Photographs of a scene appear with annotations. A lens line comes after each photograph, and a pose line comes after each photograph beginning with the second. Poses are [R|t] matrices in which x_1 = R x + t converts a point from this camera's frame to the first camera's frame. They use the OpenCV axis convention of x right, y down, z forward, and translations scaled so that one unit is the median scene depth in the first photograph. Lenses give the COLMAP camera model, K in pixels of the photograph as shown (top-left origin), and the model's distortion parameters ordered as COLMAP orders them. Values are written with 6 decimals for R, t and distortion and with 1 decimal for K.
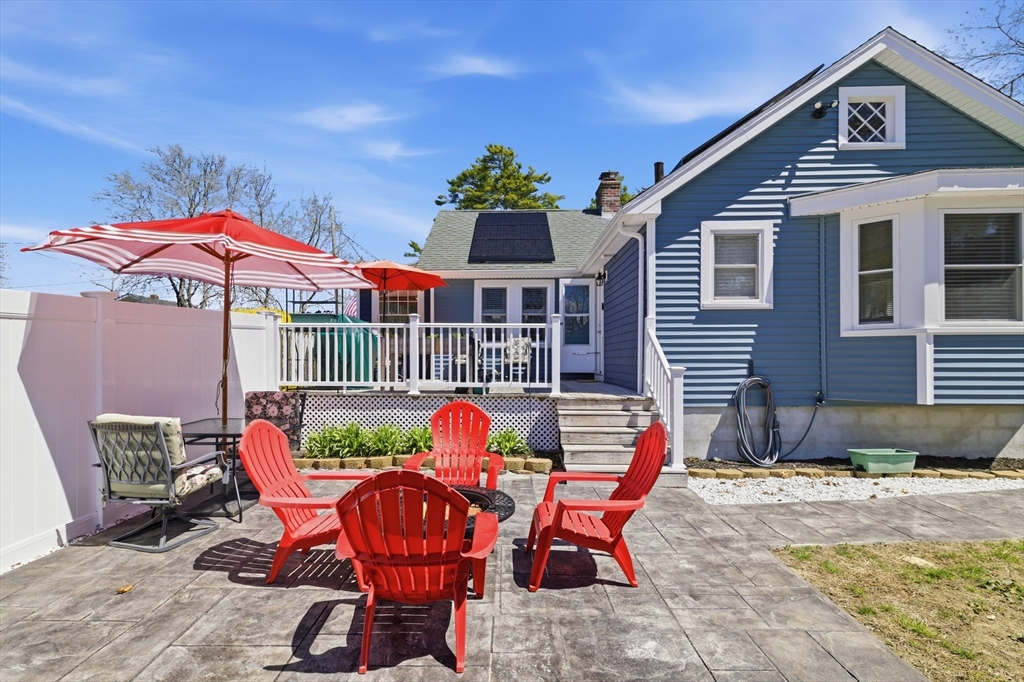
lens RADIAL K [[486.4, 0, 500.7], [0, 486.4, 354.8], [0, 0, 1]] dist [0.009421, 0.000274]
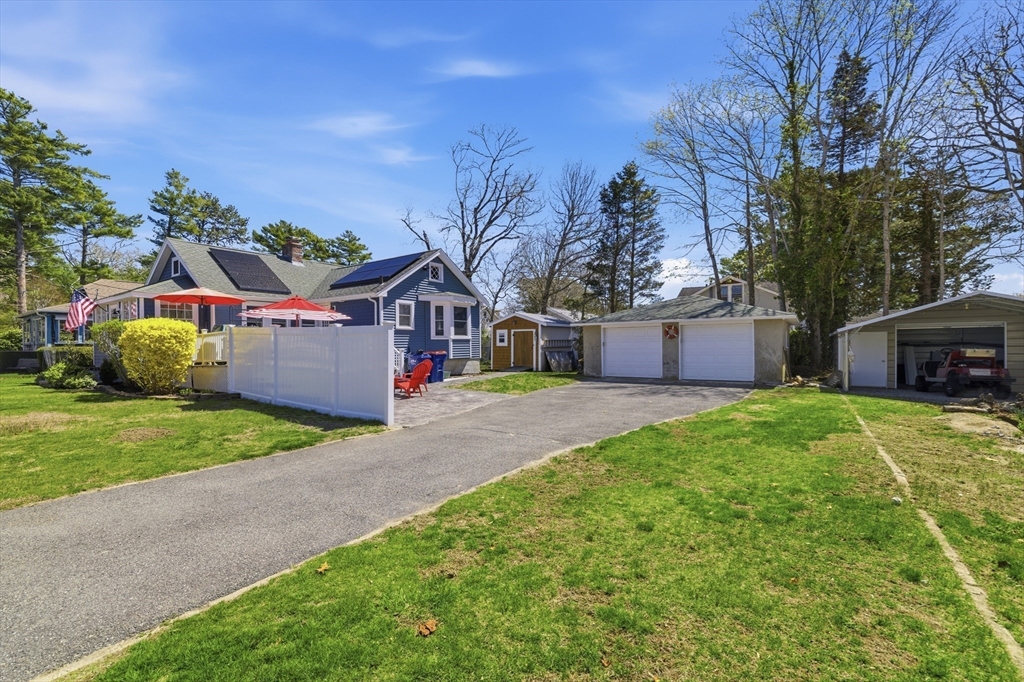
lens RADIAL K [[433.0, 0, 506.5], [0, 433.0, 339.9], [0, 0, 1]] dist [0.003951, -0.000303]
pose [[0.565499, 0.003396, 0.824742, -1.357955], [0.006680, 0.999940, -0.008697, -0.005268], [-0.824722, 0.010427, 0.565442, -1.014097]]
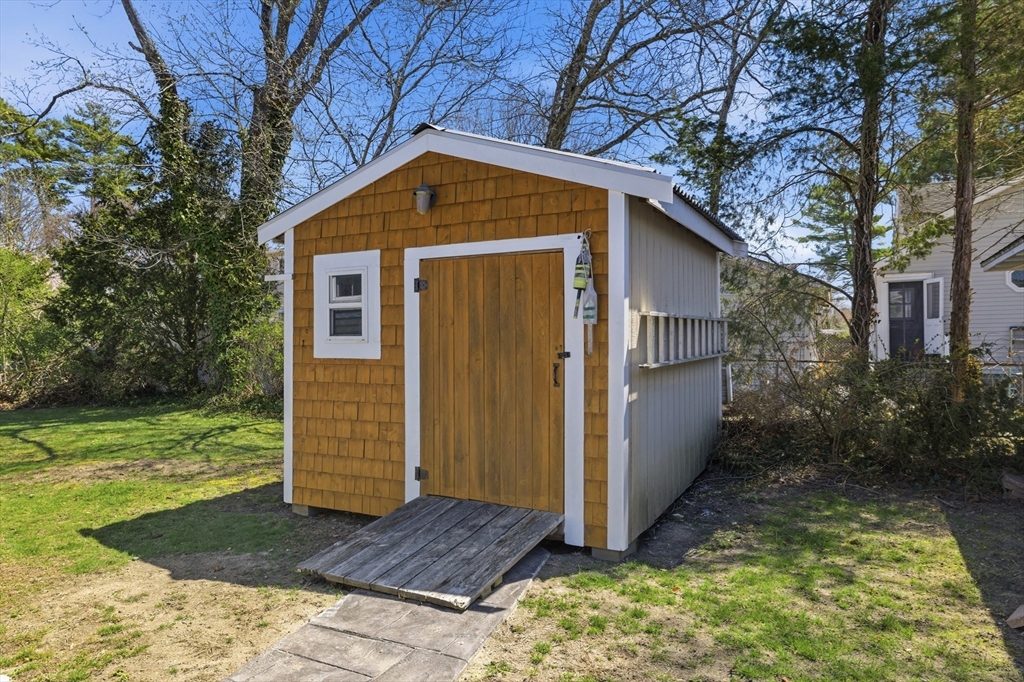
lens RADIAL K [[683.0, 0, 512.0], [0, 683.0, 341.0], [0, 0, 1]] dist [0.001604, 0.000843]
pose [[0.464180, -0.010767, 0.885675, 0.992272], [0.011694, 0.999913, 0.006027, -0.011196], [-0.885664, 0.007559, 0.464266, 0.509317]]
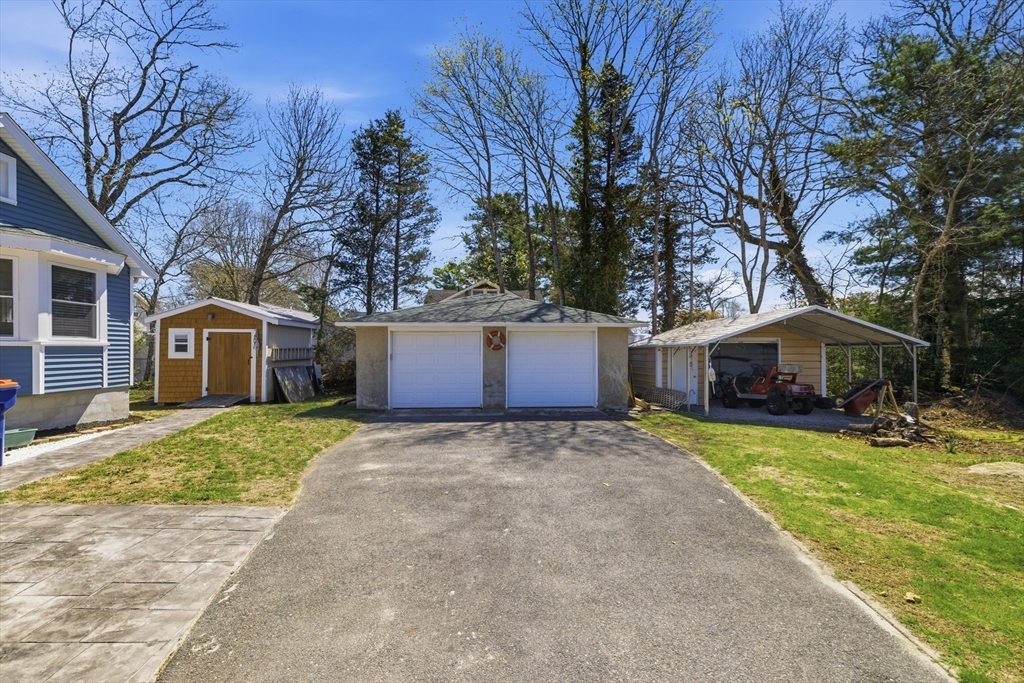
lens RADIAL K [[441.9, 0, 504.4], [0, 441.9, 348.7], [0, 0, 1]] dist [0.003058, -0.000114]
pose [[-0.057036, 0.002845, 0.998368, -0.457016], [-0.003573, 0.999989, -0.003053, -0.029925], [-0.998366, -0.003741, -0.057025, -0.262192]]
